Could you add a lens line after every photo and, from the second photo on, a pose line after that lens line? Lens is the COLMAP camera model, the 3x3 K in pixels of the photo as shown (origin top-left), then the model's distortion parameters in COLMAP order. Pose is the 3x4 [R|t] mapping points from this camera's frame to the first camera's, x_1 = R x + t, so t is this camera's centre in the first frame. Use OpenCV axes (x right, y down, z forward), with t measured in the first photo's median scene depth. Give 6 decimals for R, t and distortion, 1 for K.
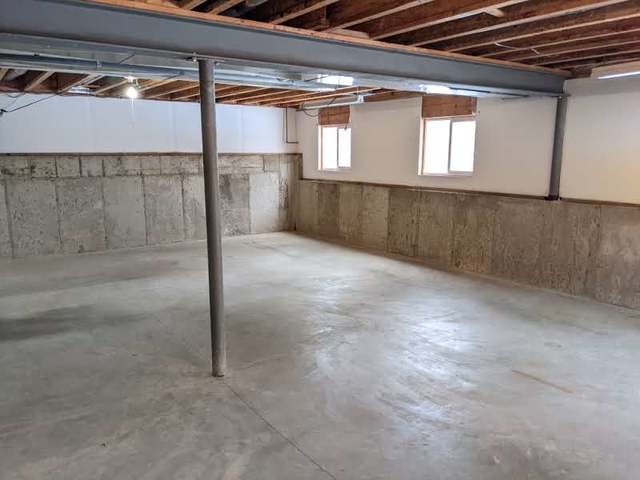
lens RADIAL K [[507.6, 0, 320.0], [0, 507.6, 240.0], [0, 0, 1]] dist [0.056248, -0.086421]
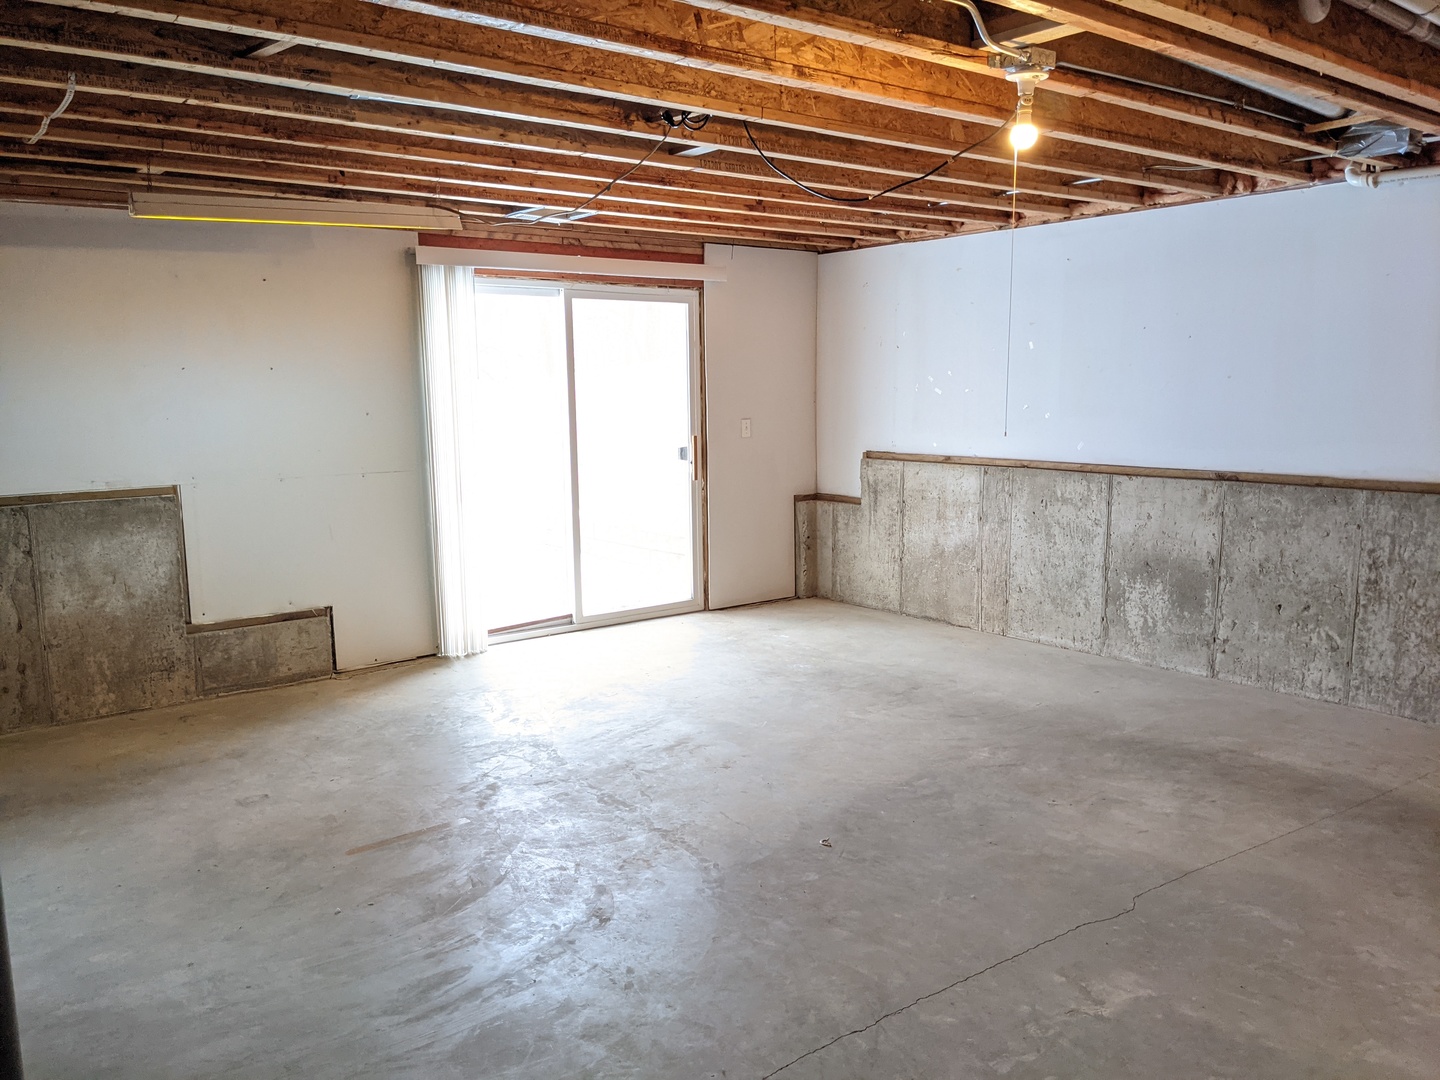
lens RADIAL K [[1142.2, 0, 720.0], [0, 1142.2, 540.0], [0, 0, 1]] dist [0.056248, -0.086421]
pose [[-0.038874, -0.137474, 0.989742, -0.309548], [0.185607, 0.972261, 0.142336, -0.049987], [-0.981855, 0.189236, -0.012279, 0.326916]]
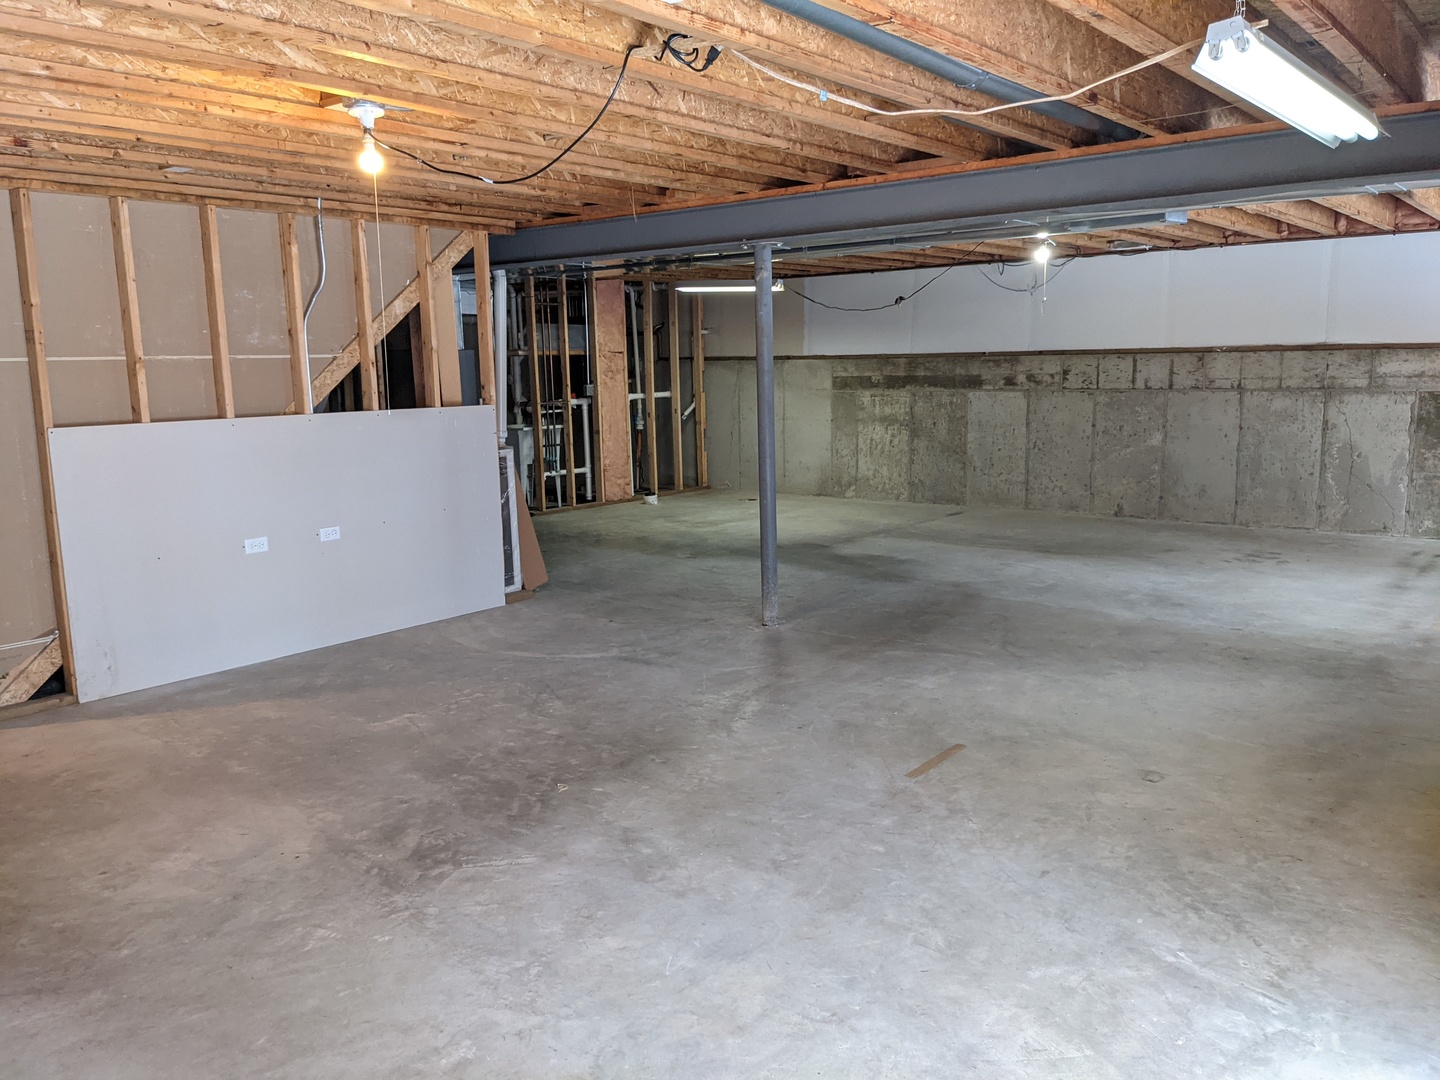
lens RADIAL K [[1142.2, 0, 720.0], [0, 1142.2, 540.0], [0, 0, 1]] dist [0.056248, -0.086421]
pose [[0.260286, 0.147545, -0.954191, 0.738756], [-0.150708, 0.982351, 0.110789, -0.028028], [0.953697, 0.114968, 0.277929, 0.200906]]
